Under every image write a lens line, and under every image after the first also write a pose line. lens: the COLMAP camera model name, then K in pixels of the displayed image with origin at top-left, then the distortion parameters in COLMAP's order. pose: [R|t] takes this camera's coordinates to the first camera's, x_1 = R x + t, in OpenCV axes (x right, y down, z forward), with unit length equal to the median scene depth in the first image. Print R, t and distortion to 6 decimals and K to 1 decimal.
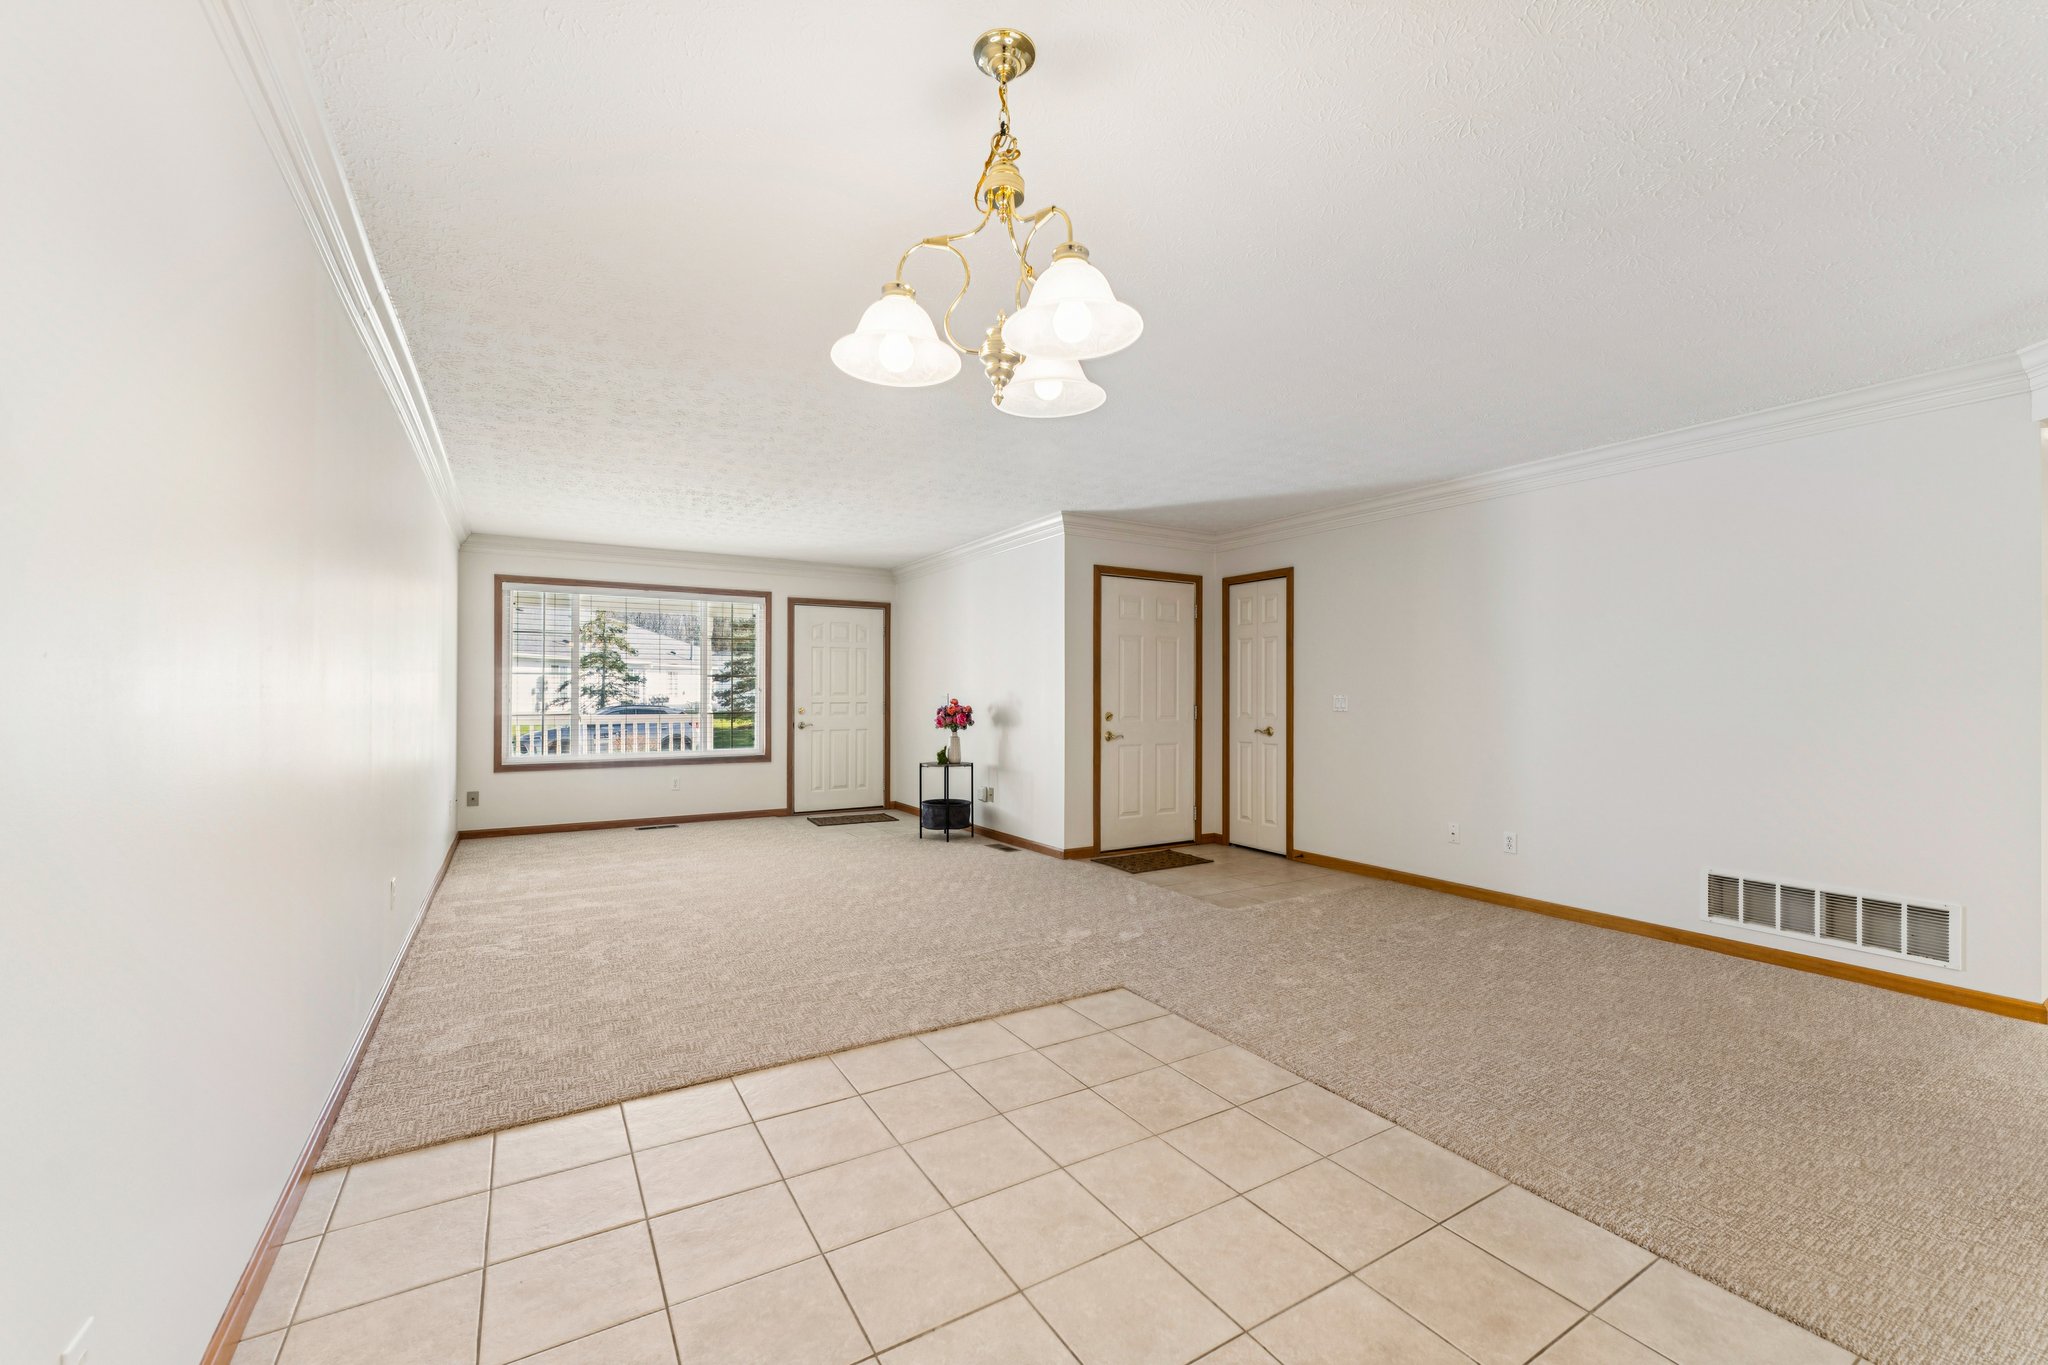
lens RADIAL K [[816.6, 0, 1024.0], [0, 816.6, 682.5], [0, 0, 1]] dist [-0.001011, 0.000014]
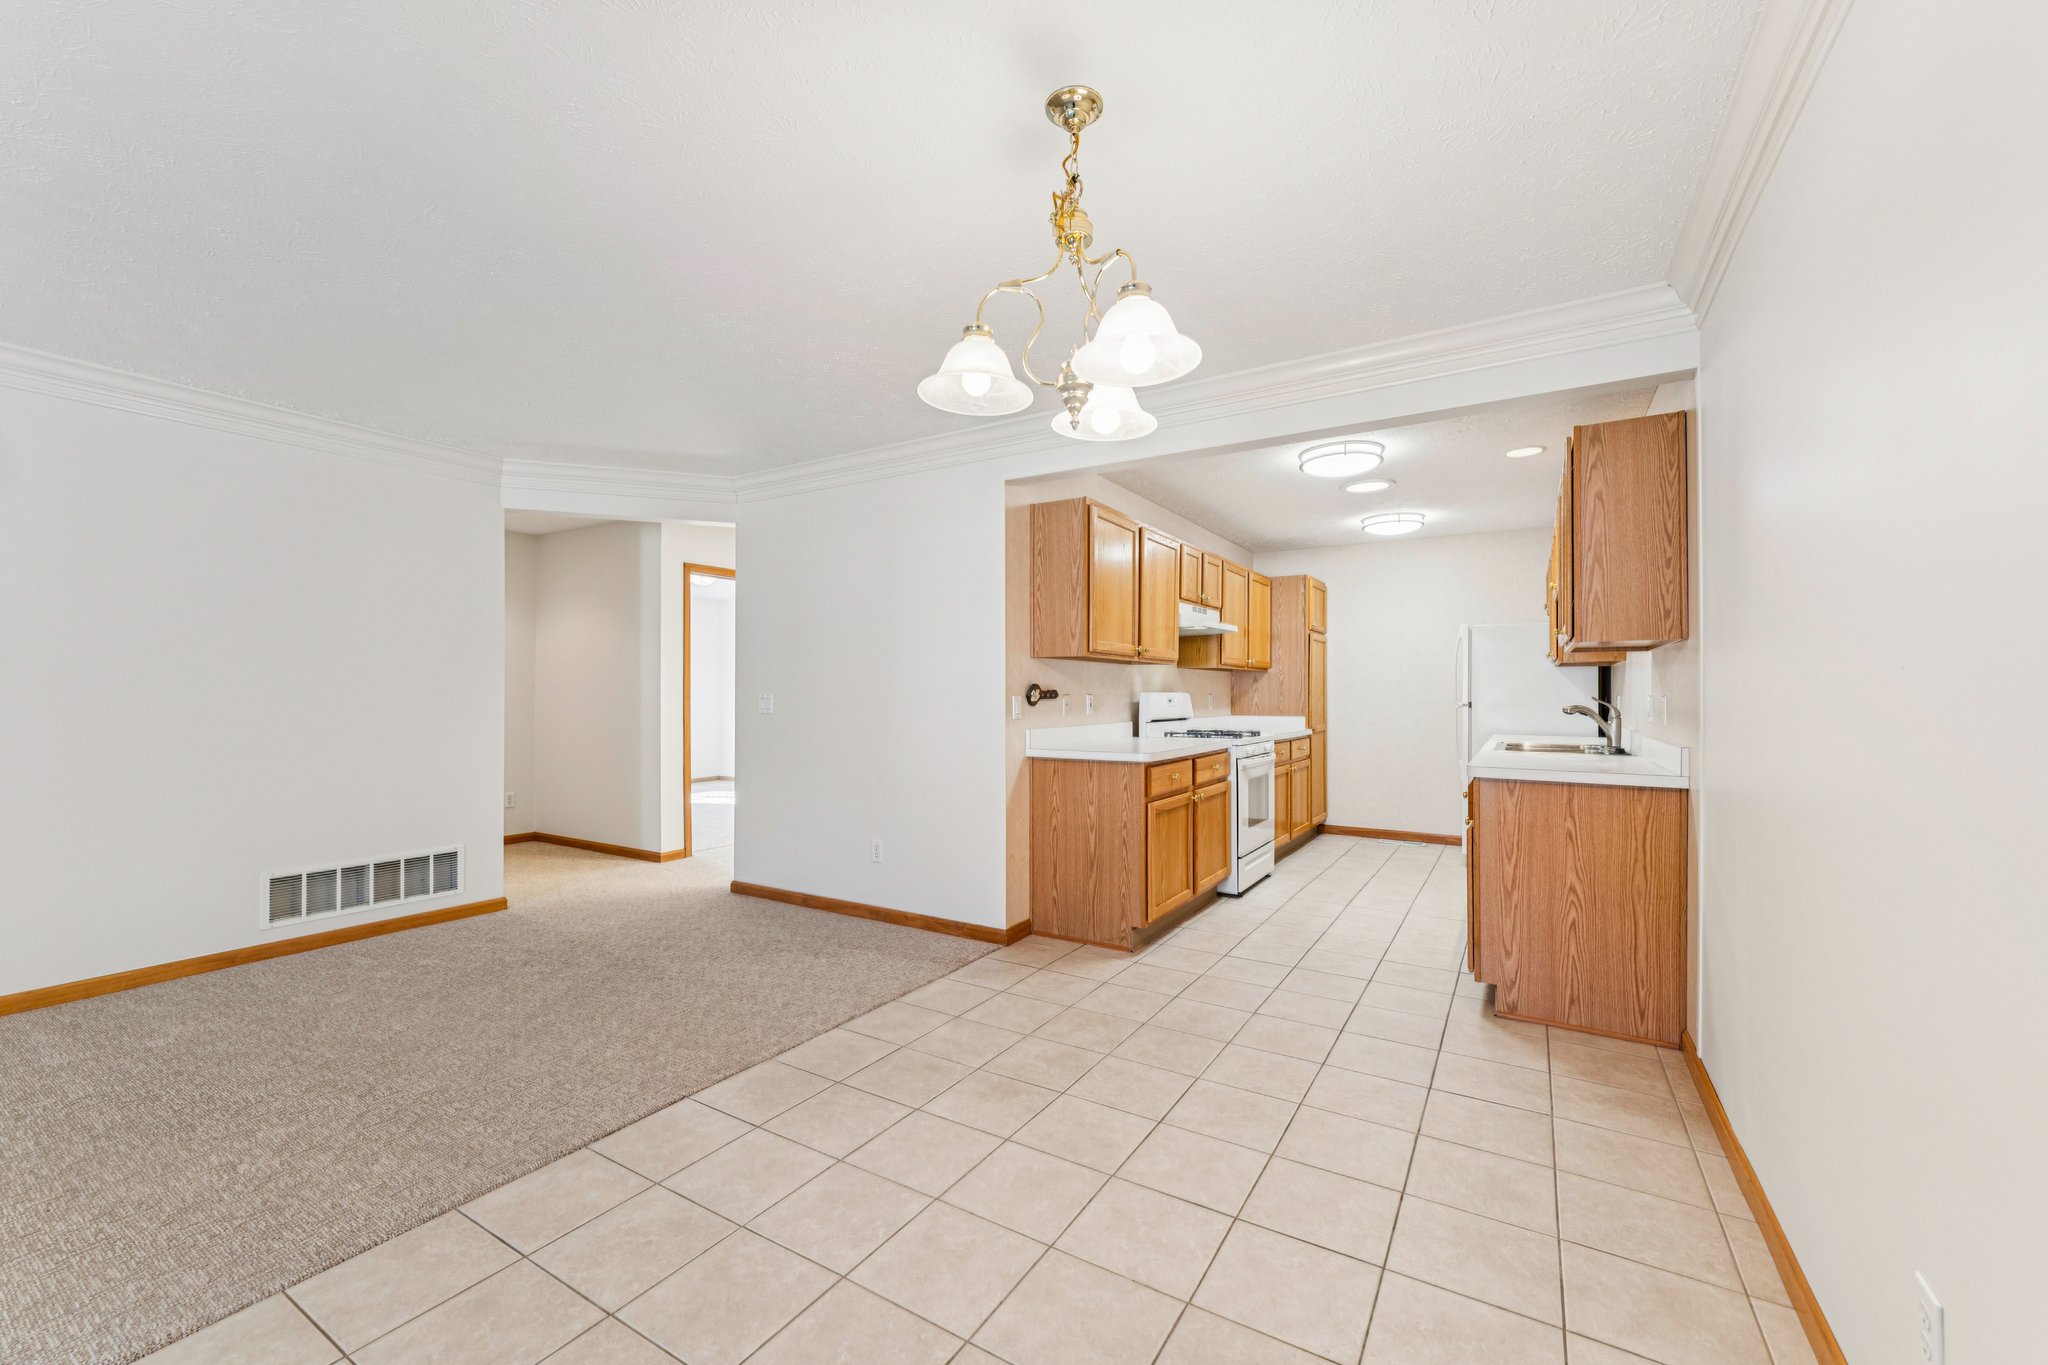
lens RADIAL K [[824.6, 0, 1021.0], [0, 824.6, 683.9], [0, 0, 1]] dist [-0.002999, -0.000203]
pose [[-0.453804, 0.007411, 0.891071, -0.260028], [-0.014604, 0.999769, -0.015753, 0.007113], [-0.890982, -0.020162, -0.453591, 0.419412]]
